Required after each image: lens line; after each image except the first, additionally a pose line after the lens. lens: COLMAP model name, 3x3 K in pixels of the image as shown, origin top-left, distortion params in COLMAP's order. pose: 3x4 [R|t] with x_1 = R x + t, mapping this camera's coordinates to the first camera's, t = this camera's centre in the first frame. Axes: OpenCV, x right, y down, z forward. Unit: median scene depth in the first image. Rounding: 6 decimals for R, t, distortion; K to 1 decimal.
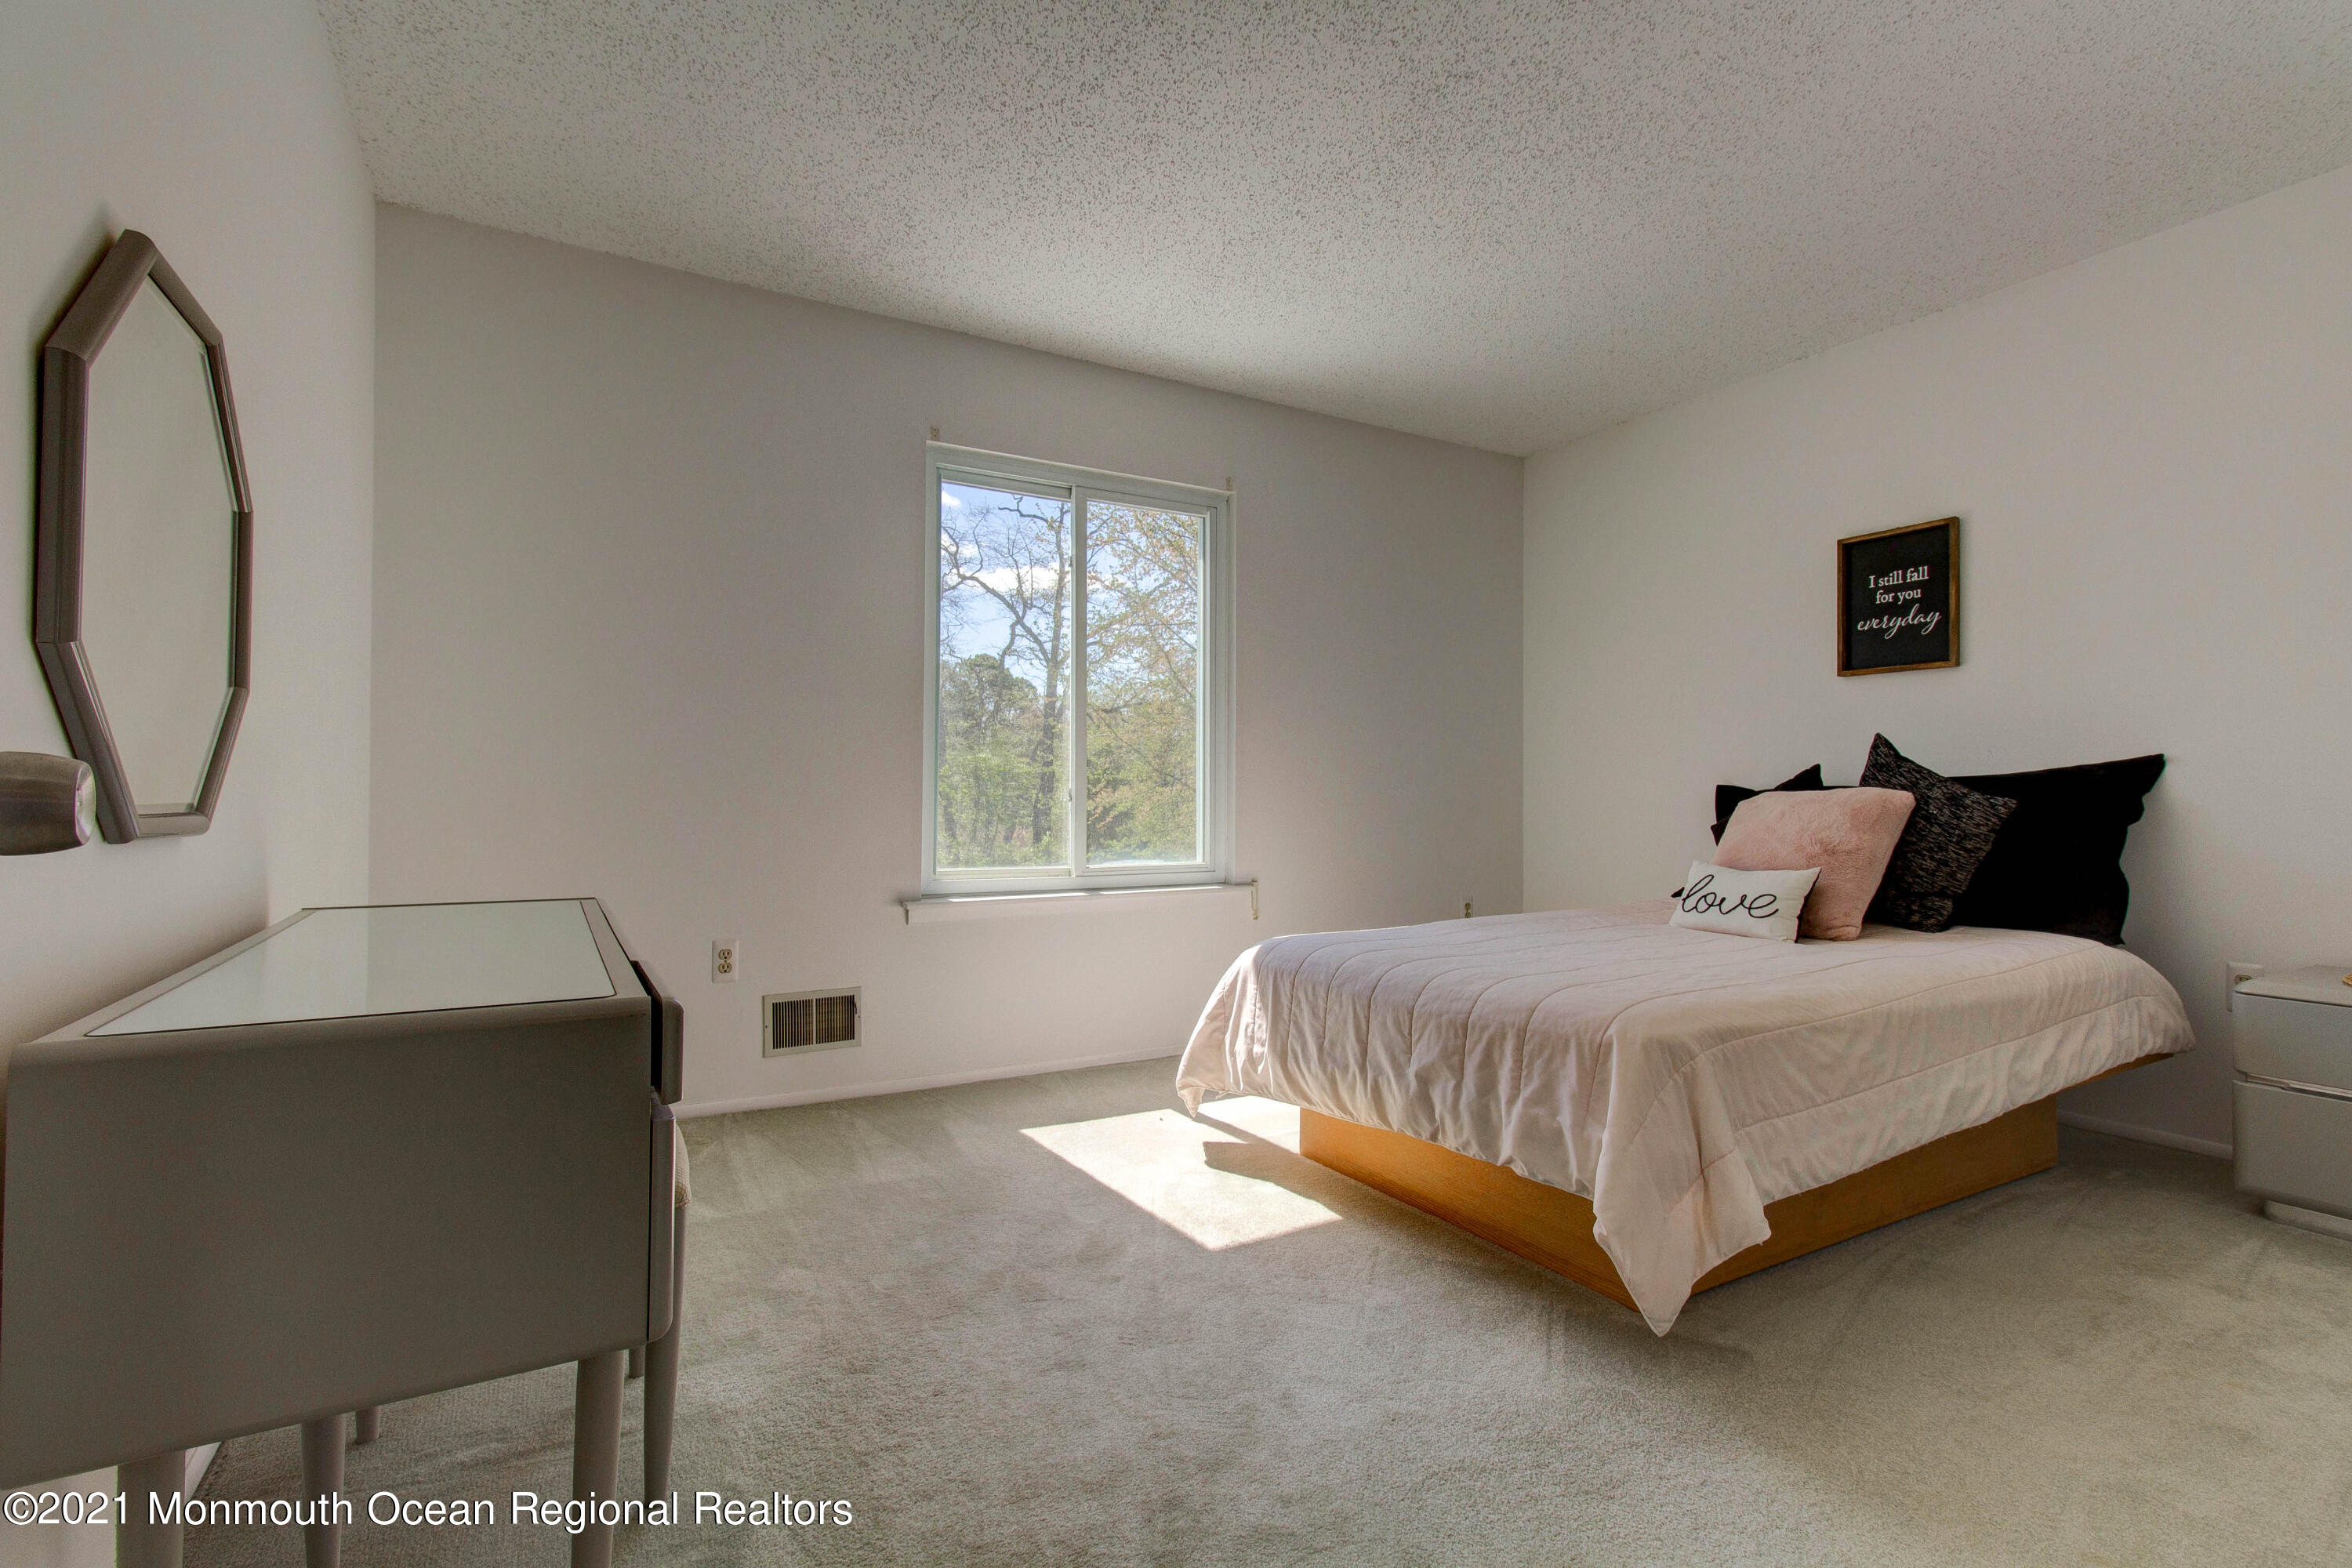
lens RADIAL K [[1063.6, 0, 1204.8], [0, 1063.6, 785.2], [0, 0, 1]] dist [0.001499, 0.015607]
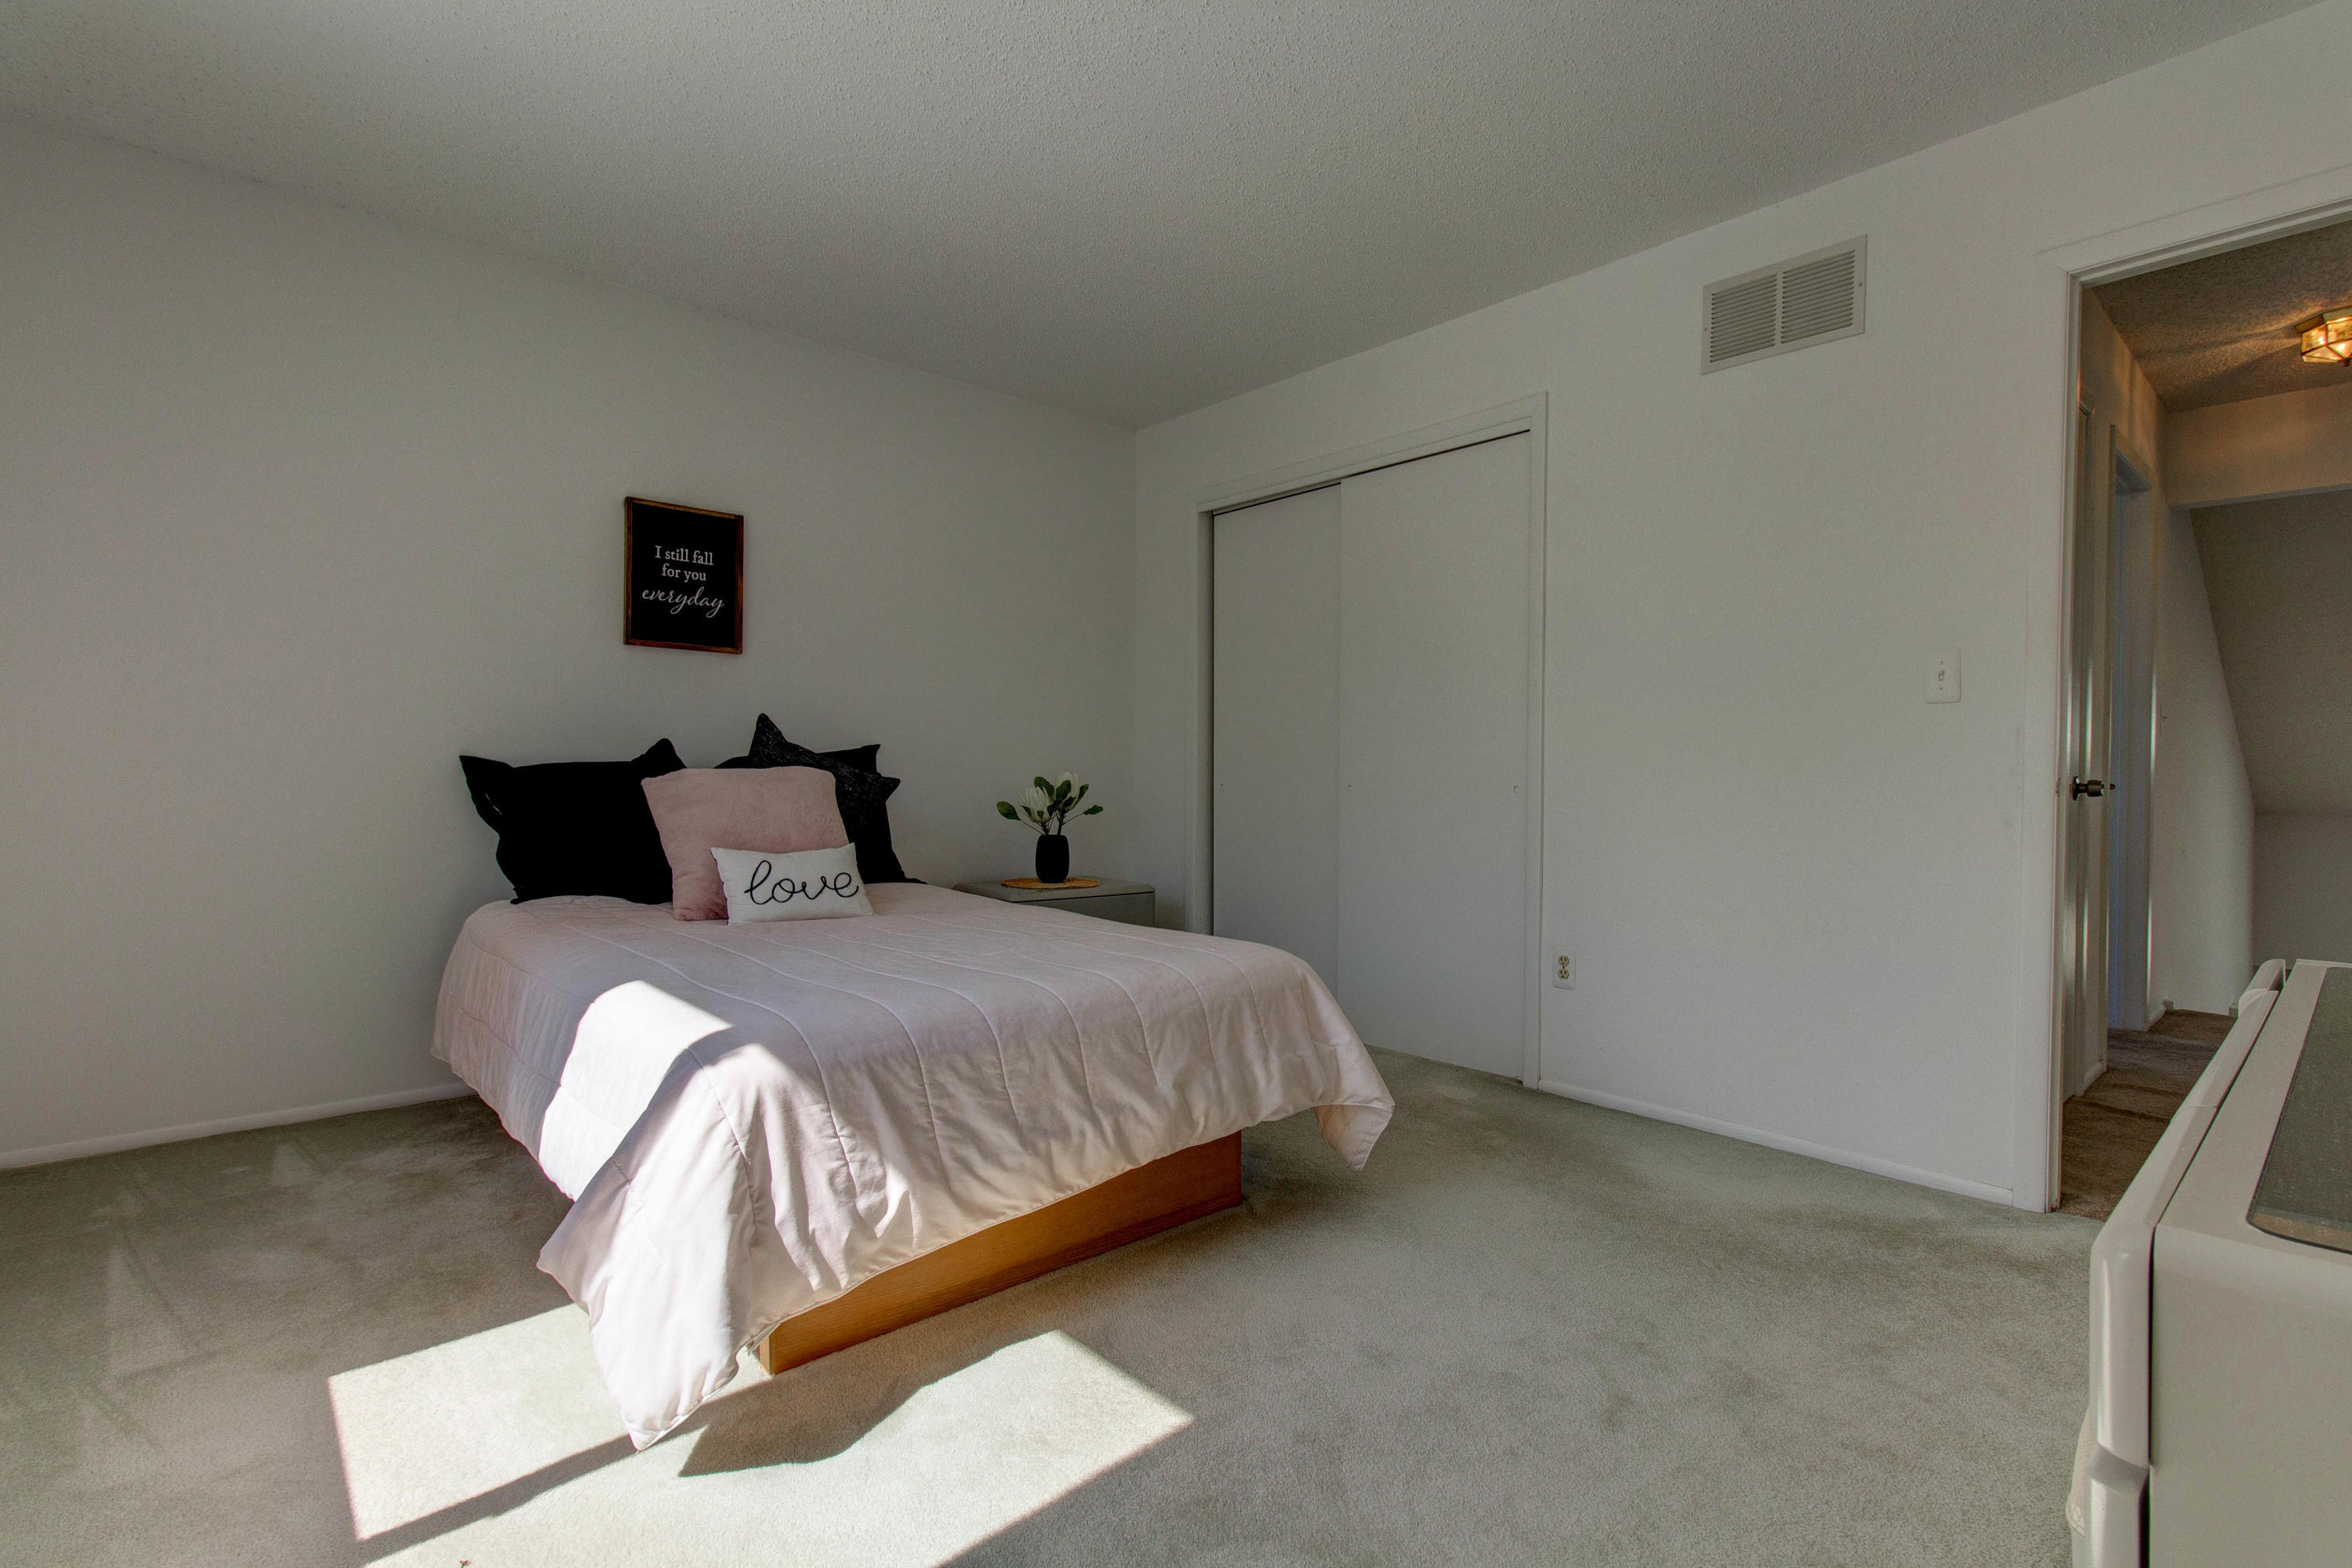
lens RADIAL K [[1063.6, 0, 1204.8], [0, 1063.6, 785.2], [0, 0, 1]] dist [0.001499, 0.015607]
pose [[-0.164164, -0.009097, 0.986391, -0.495283], [-0.021744, 0.999748, 0.005602, 0.006281], [-0.986193, -0.020529, -0.164320, 0.795522]]
